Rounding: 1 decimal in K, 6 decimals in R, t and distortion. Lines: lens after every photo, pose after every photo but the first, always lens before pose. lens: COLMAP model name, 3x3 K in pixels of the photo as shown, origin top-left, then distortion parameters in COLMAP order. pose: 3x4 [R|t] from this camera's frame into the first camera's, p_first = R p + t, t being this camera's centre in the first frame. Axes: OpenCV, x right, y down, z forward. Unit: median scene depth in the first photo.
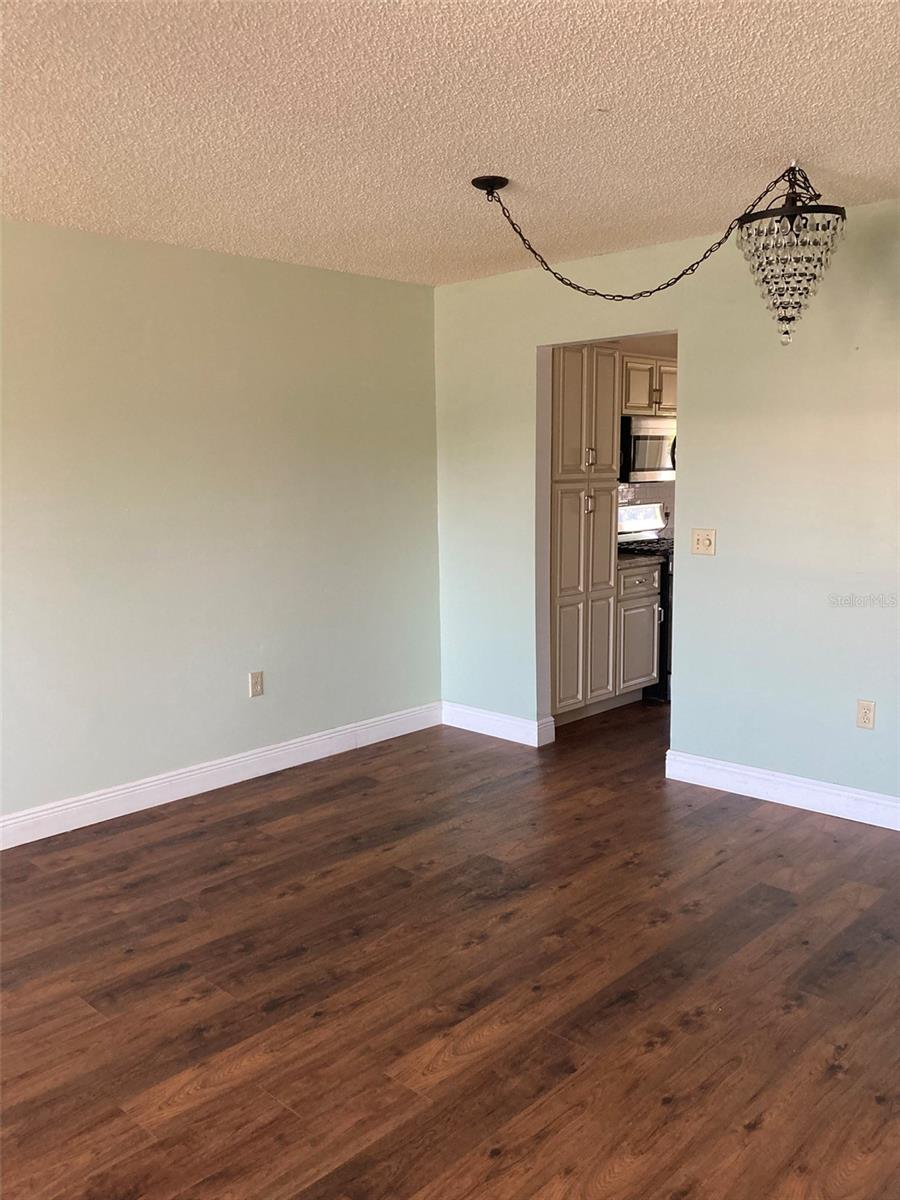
lens RADIAL K [[953.2, 0, 448.2], [0, 953.2, 610.8], [0, 0, 1]] dist [-0.014133, -0.026210]
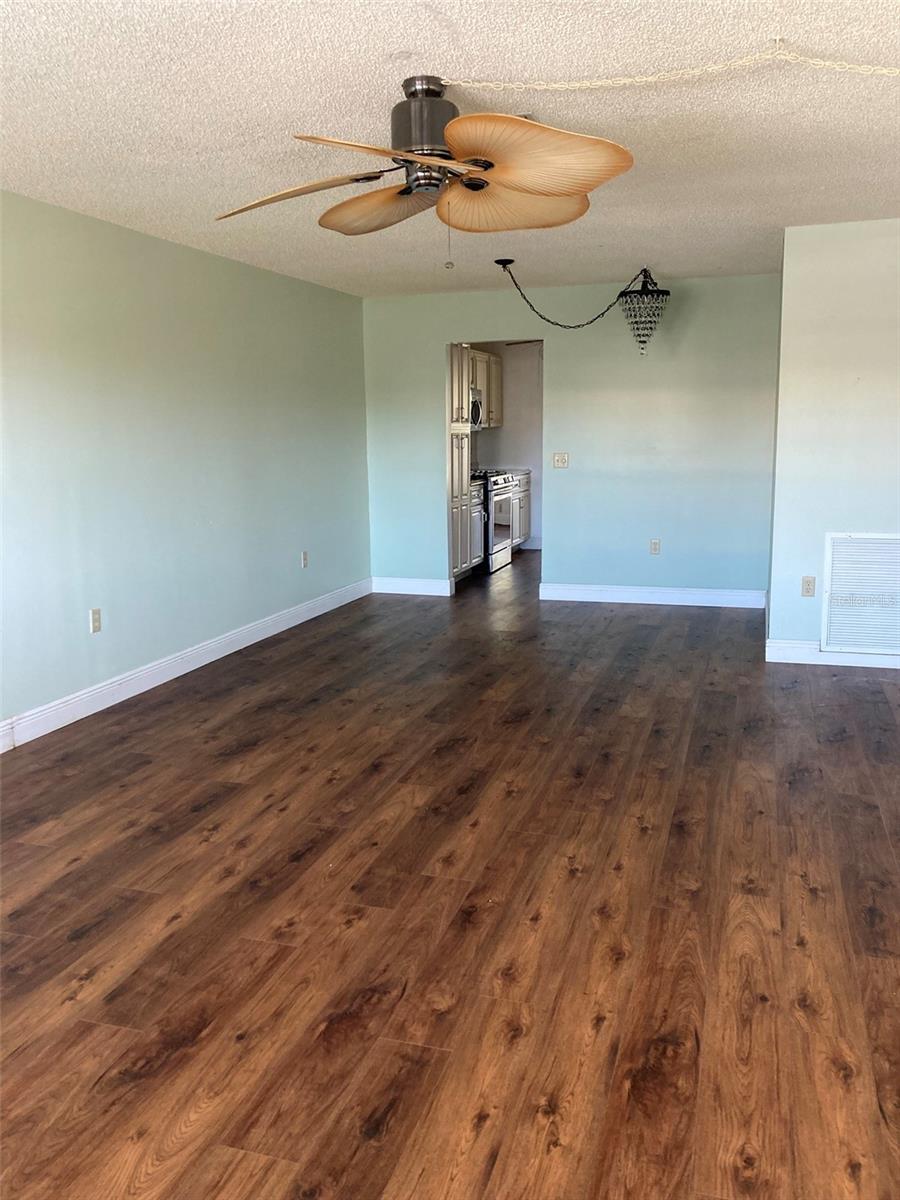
lens RADIAL K [[953.2, 0, 449.2], [0, 953.2, 591.9], [0, 0, 1]] dist [-0.014133, -0.026210]
pose [[0.889573, -0.072402, 0.451019, -0.602693], [0.070739, 0.997283, 0.020571, 0.101079], [-0.451283, 0.013605, 0.892277, -0.400839]]
